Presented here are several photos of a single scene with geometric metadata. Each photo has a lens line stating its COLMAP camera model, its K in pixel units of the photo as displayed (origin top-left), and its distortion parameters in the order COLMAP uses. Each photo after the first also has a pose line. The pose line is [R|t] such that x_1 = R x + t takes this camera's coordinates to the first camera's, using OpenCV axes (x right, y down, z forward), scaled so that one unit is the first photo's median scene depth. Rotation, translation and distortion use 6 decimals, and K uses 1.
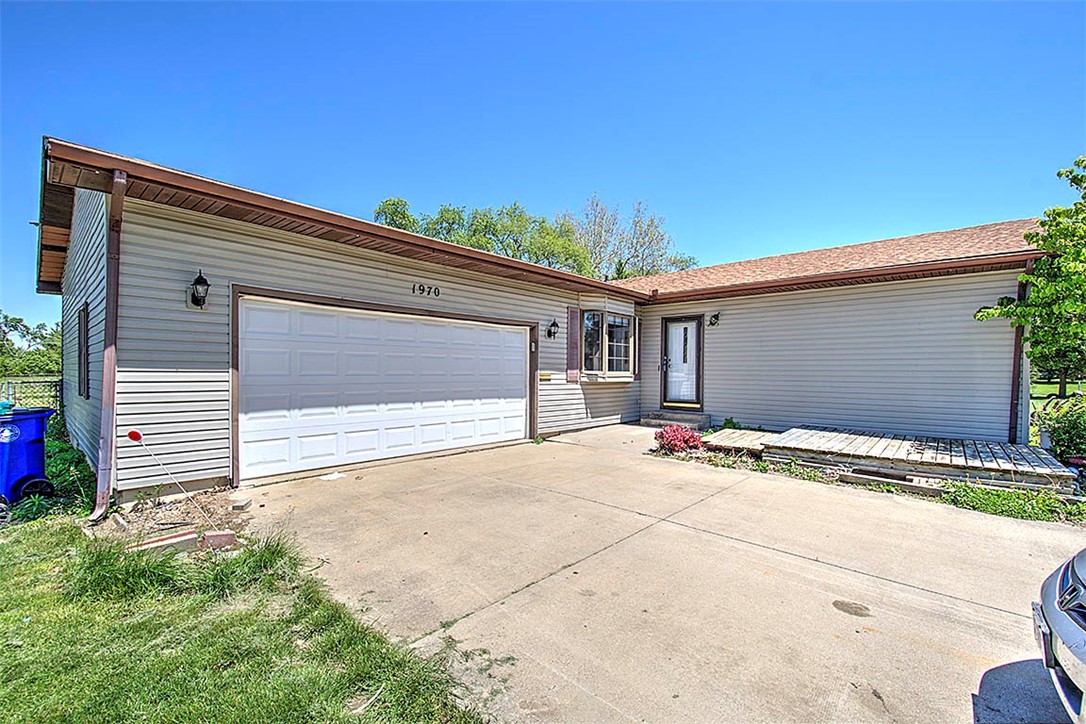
lens RADIAL K [[467.3, 0, 550.4], [0, 467.3, 371.1], [0, 0, 1]] dist [0.003027, 0.000548]
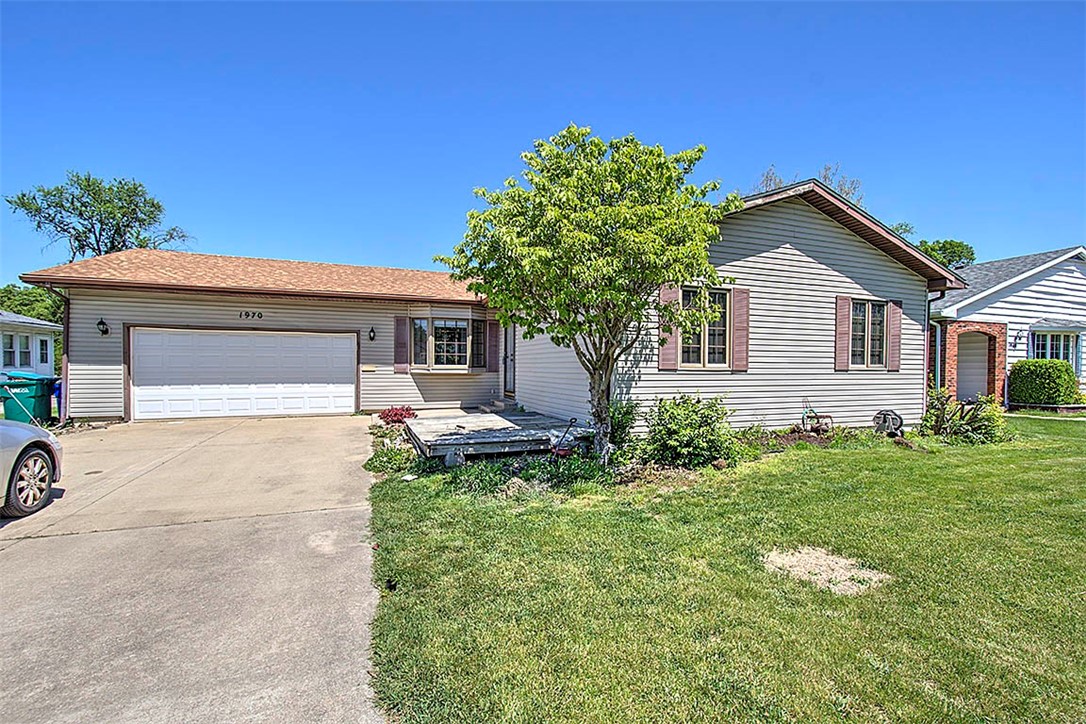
lens RADIAL K [[467.3, 0, 532.2], [0, 467.3, 363.7], [0, 0, 1]] dist [0.003027, 0.000548]
pose [[0.884932, 0.005878, -0.465684, 1.071284], [-0.002904, 0.999971, 0.007104, -0.014392], [0.465712, -0.004934, 0.884923, 0.009202]]
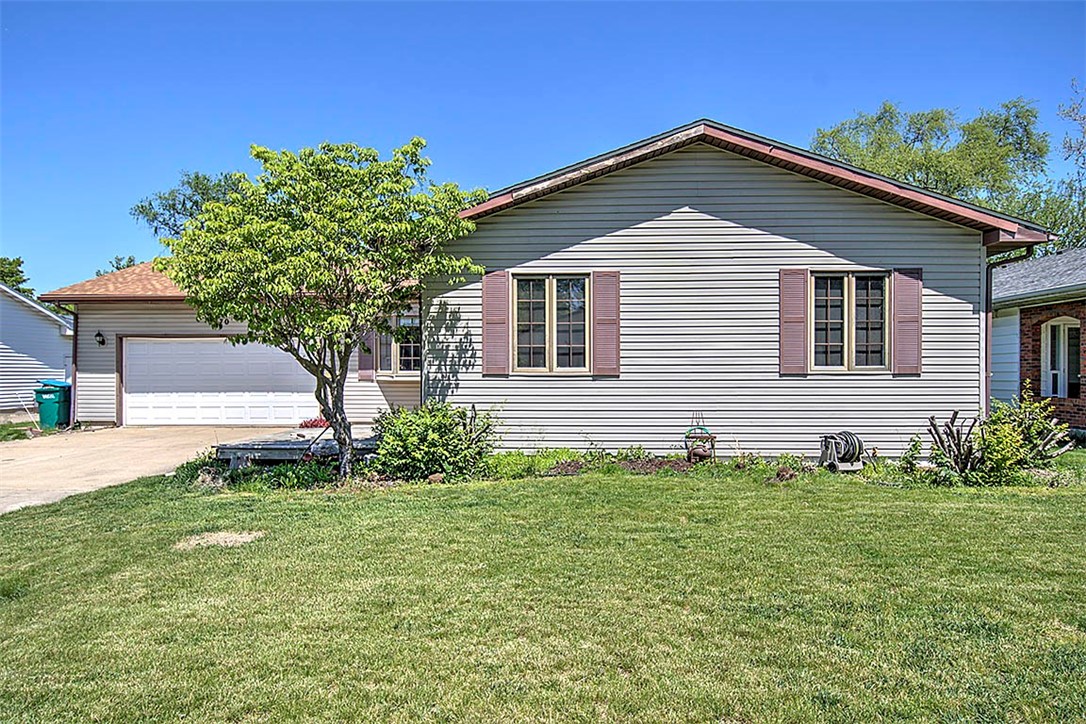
lens RADIAL K [[703.5, 0, 543.3], [0, 703.5, 362.7], [0, 0, 1]] dist [-0.009577, 0.000860]
pose [[0.640656, -0.007178, -0.767794, 1.797078], [0.009786, 0.999951, -0.001183, -0.015369], [0.767765, -0.006755, 0.640695, 0.246342]]
